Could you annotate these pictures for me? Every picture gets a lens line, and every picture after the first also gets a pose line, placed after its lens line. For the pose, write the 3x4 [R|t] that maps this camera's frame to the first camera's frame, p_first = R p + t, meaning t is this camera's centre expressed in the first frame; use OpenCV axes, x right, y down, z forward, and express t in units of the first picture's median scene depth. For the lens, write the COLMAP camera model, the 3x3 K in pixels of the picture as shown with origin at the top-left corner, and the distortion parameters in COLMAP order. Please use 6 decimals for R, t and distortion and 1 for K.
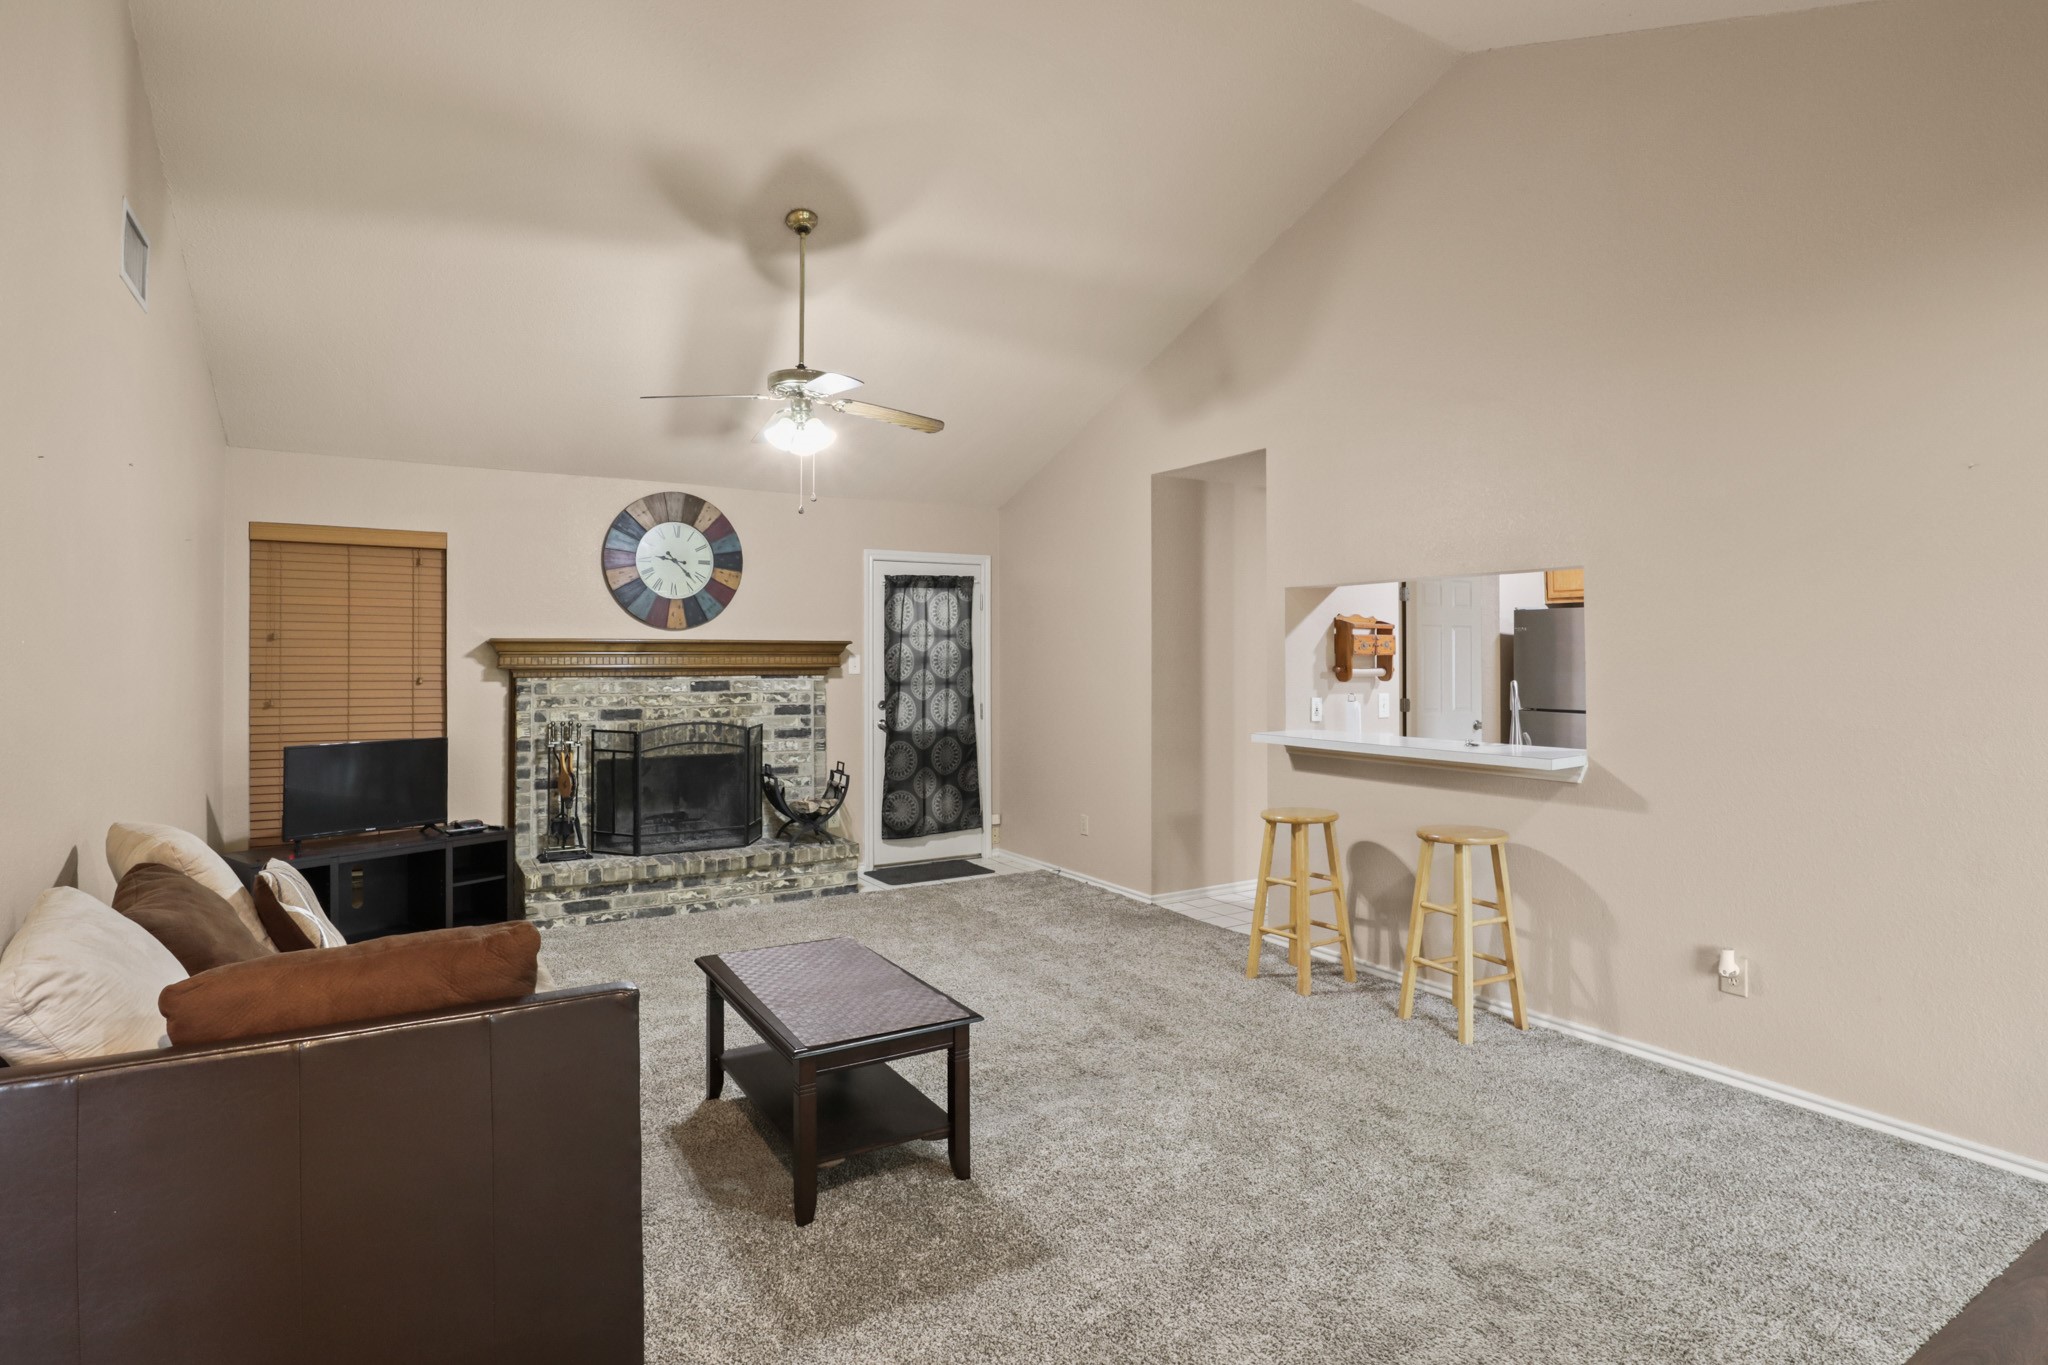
lens RADIAL K [[1047.3, 0, 1017.4], [0, 1047.3, 666.3], [0, 0, 1]] dist [-0.040807, 0.009483]
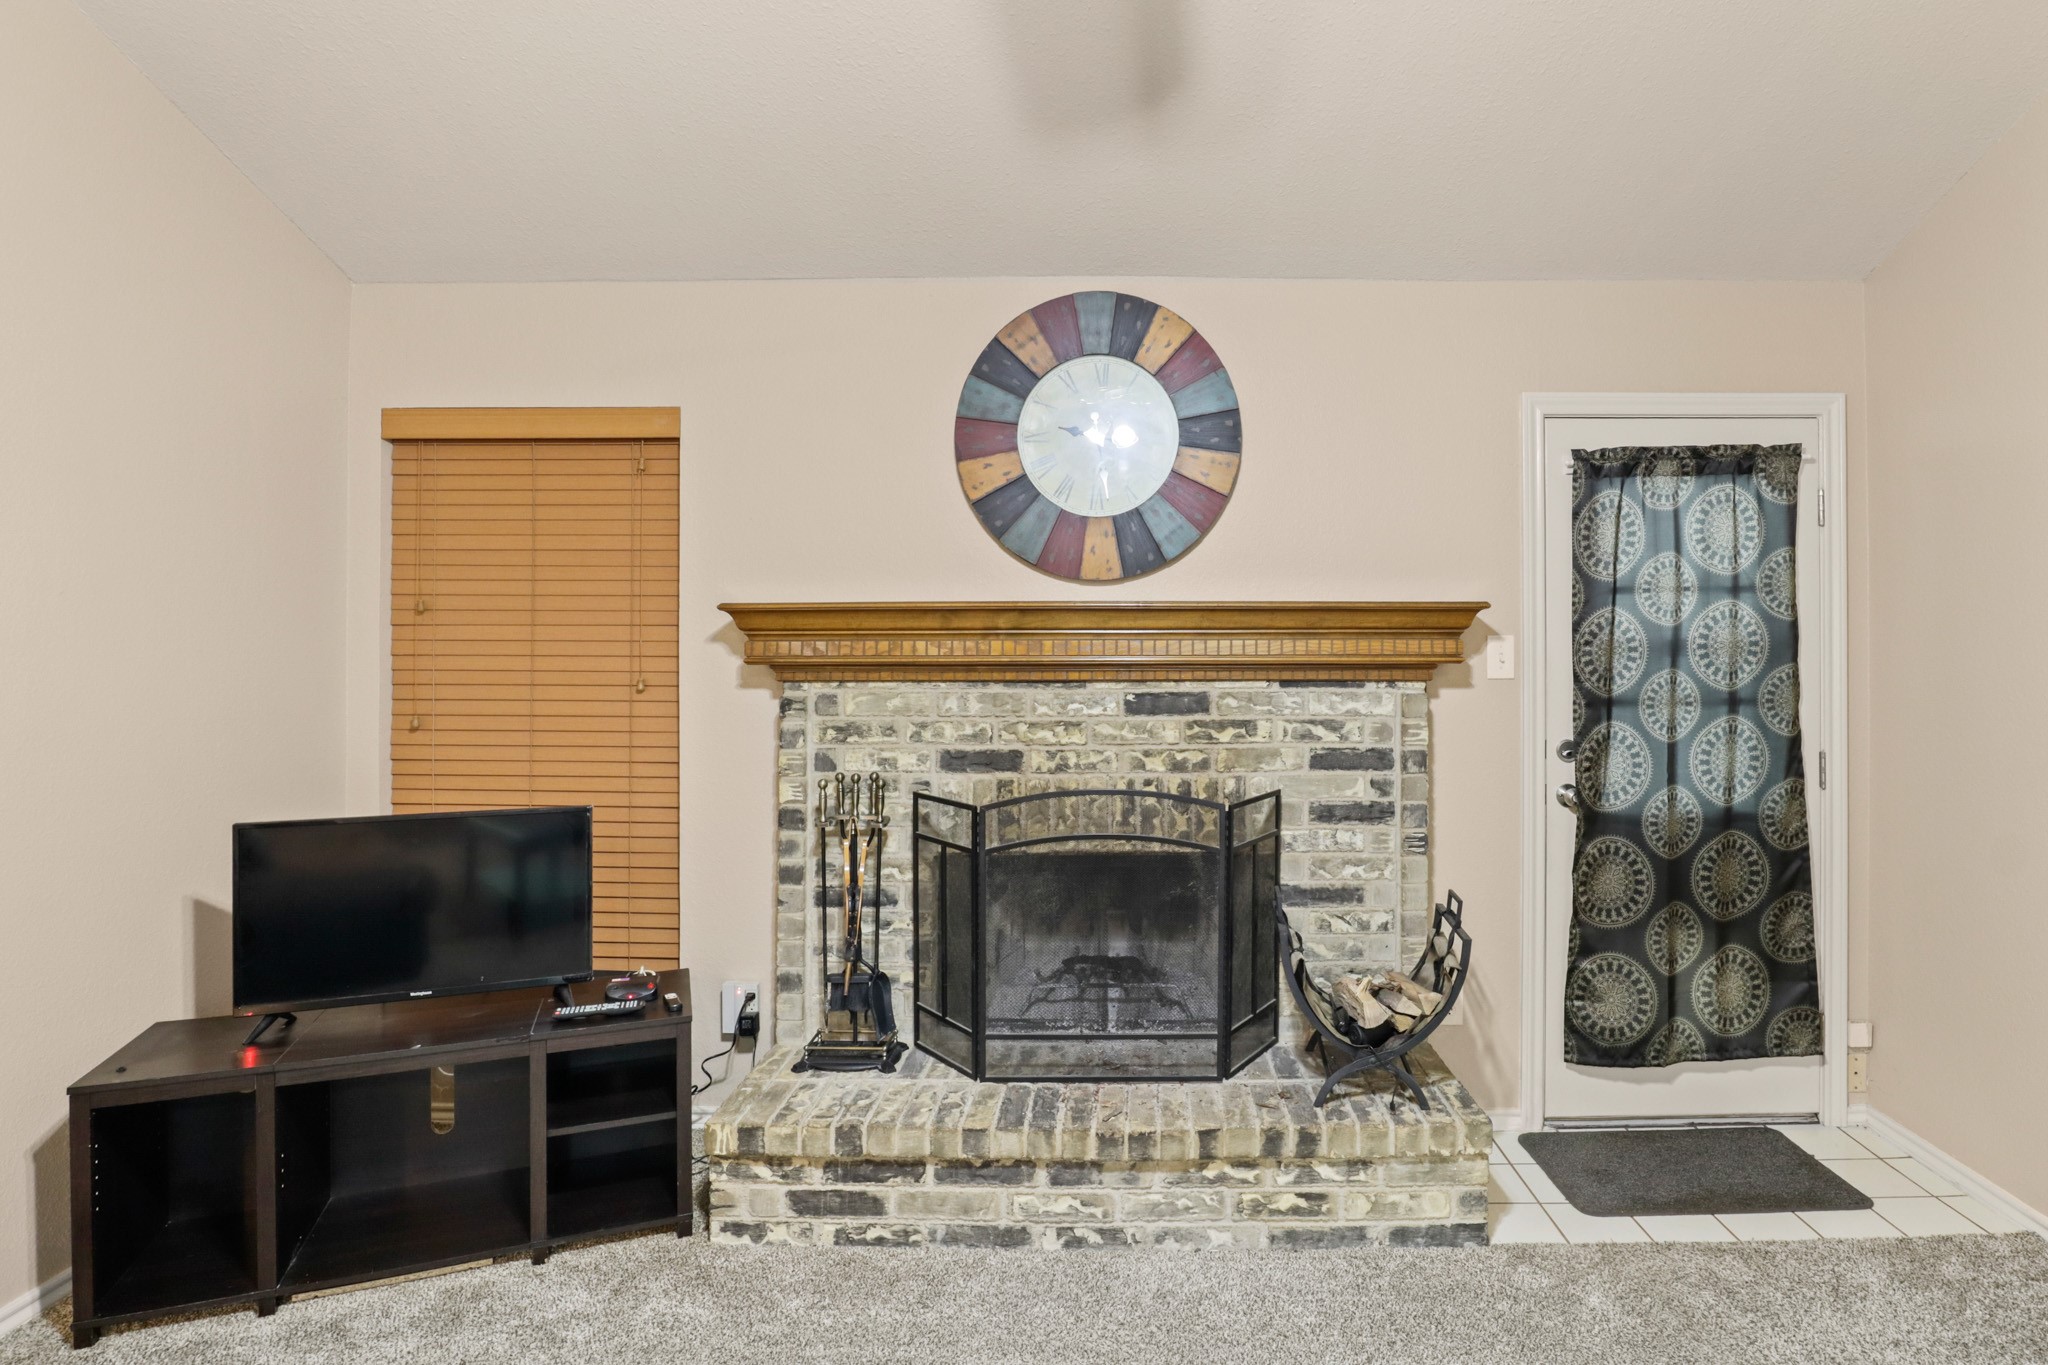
lens RADIAL K [[1047.3, 0, 1134.8], [0, 1047.3, 639.3], [0, 0, 1]] dist [-0.040807, 0.009483]
pose [[0.856539, -0.001997, -0.516079, -0.071143], [-0.003452, 0.999948, -0.009599, -0.005522], [0.516071, 0.010003, 0.856487, 0.633682]]
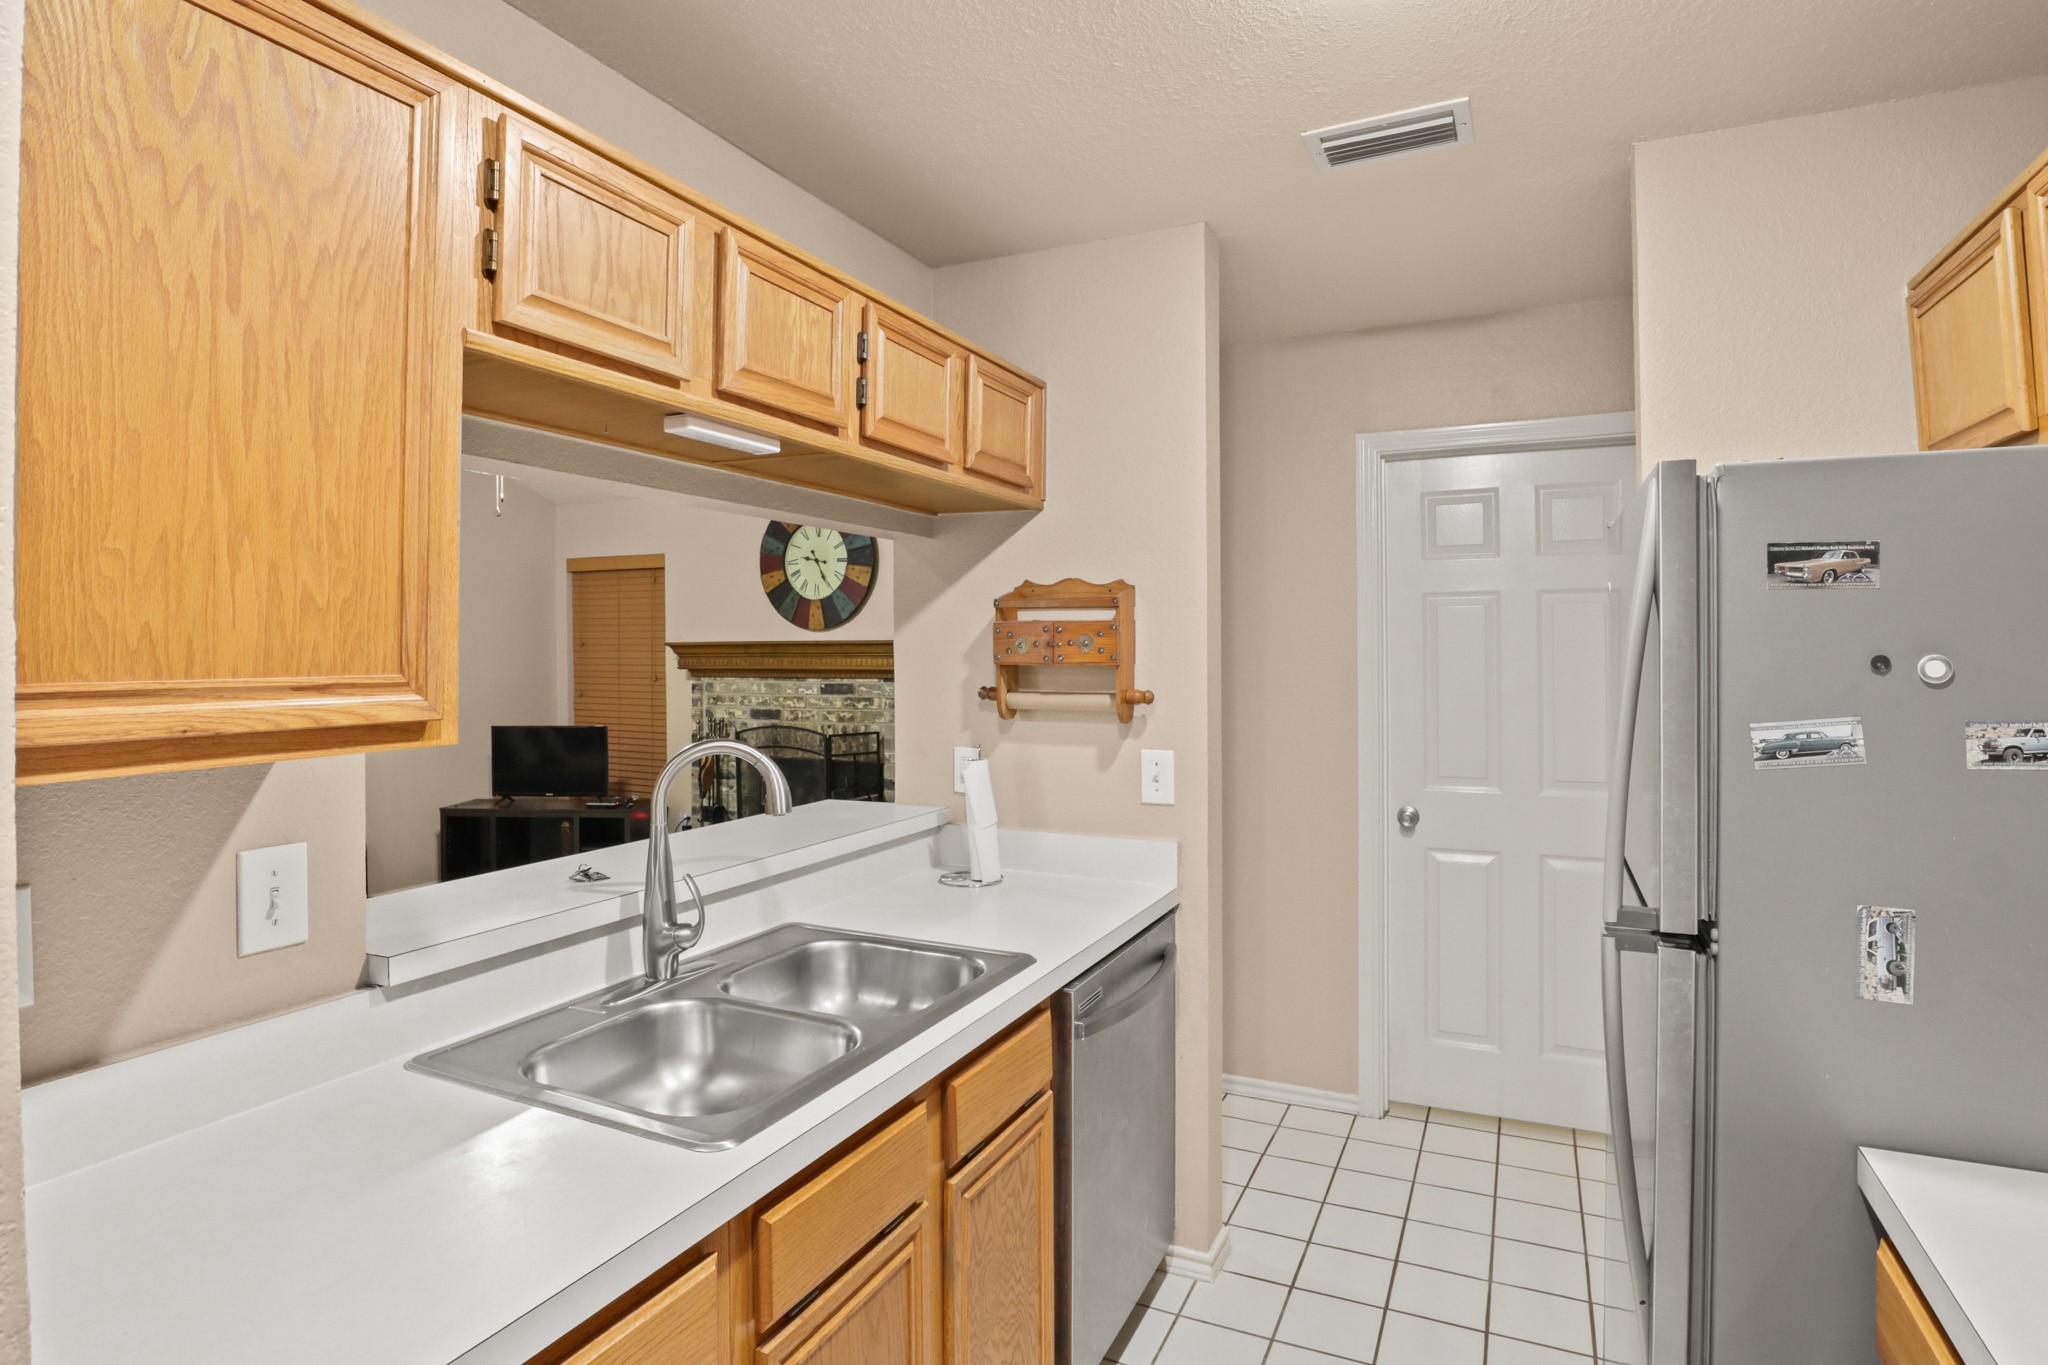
lens RADIAL K [[1047.3, 0, 1023.4], [0, 1047.3, 646.0], [0, 0, 1]] dist [-0.040807, 0.009483]
pose [[0.555861, -0.005776, -0.831255, 0.643006], [-0.003417, 0.999952, -0.009233, -0.013206], [0.831268, 0.007973, 0.555814, 0.645568]]
